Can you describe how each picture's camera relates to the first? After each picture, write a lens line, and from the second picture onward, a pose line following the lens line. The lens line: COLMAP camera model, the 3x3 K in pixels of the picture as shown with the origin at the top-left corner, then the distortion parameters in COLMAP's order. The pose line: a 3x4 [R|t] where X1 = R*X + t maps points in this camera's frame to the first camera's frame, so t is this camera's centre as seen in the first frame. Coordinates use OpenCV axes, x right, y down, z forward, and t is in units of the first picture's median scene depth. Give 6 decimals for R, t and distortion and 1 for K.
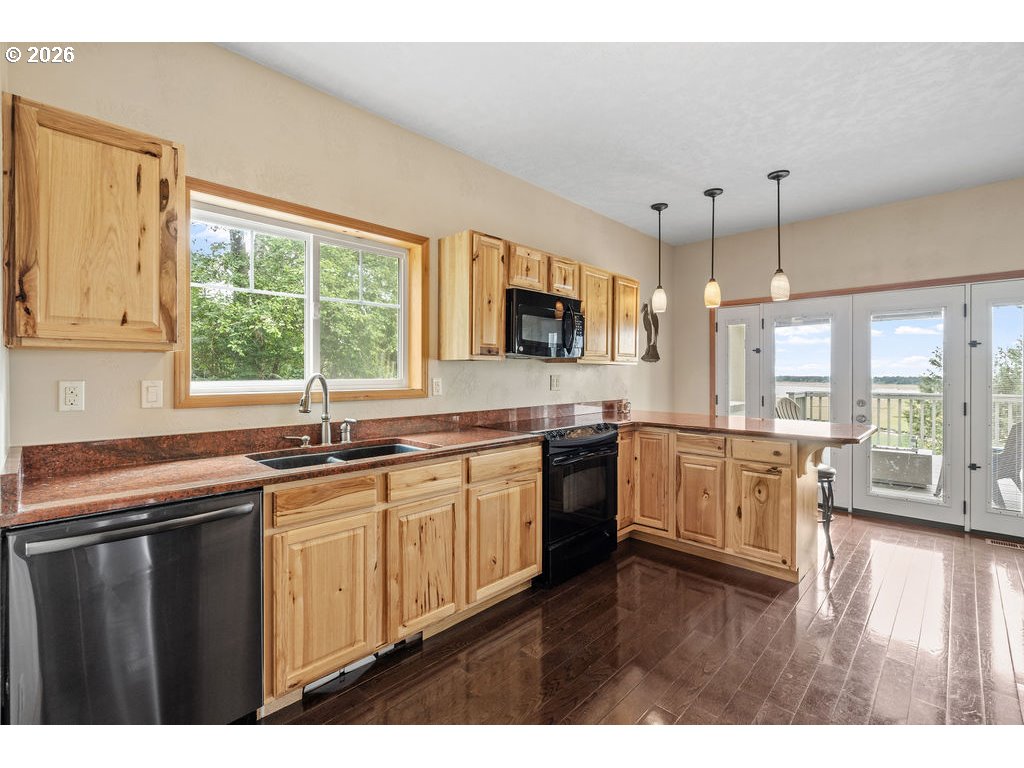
lens RADIAL K [[466.6, 0, 513.2], [0, 466.6, 379.8], [0, 0, 1]] dist [-0.009010, 0.000082]
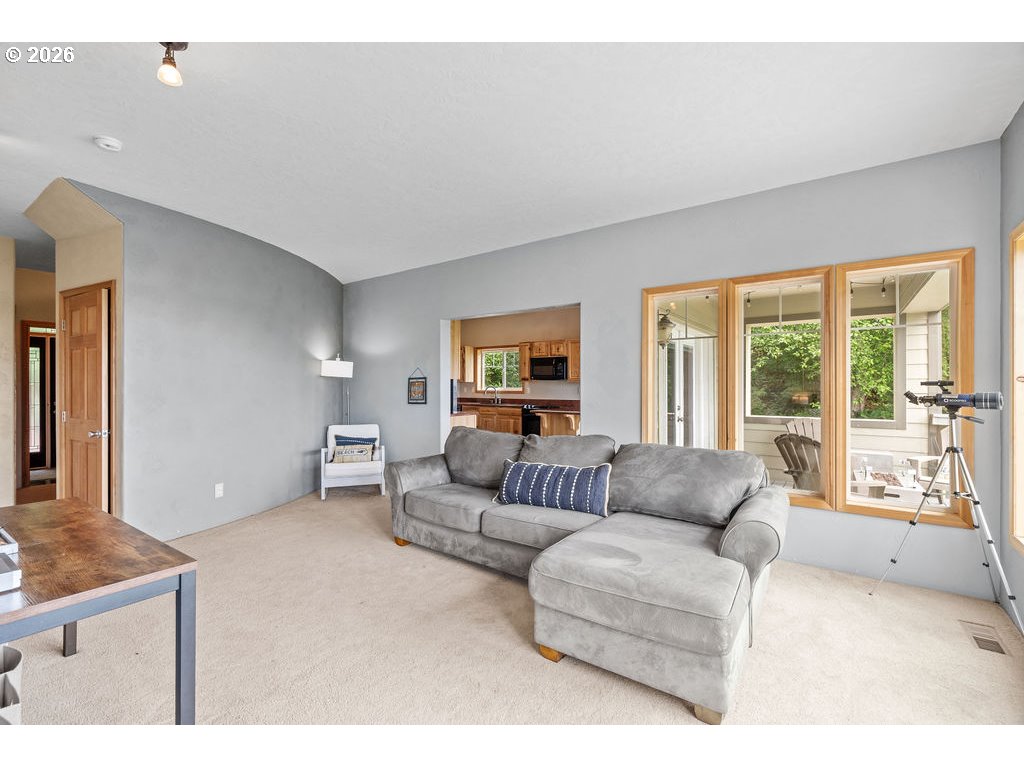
lens RADIAL K [[466.6, 0, 513.2], [0, 466.6, 379.8], [0, 0, 1]] dist [-0.009010, 0.000082]
pose [[0.146620, -0.013028, -0.989107, 3.001054], [-0.003303, 0.999901, -0.013659, -0.013400], [0.989187, 0.005270, 0.146562, 0.455009]]
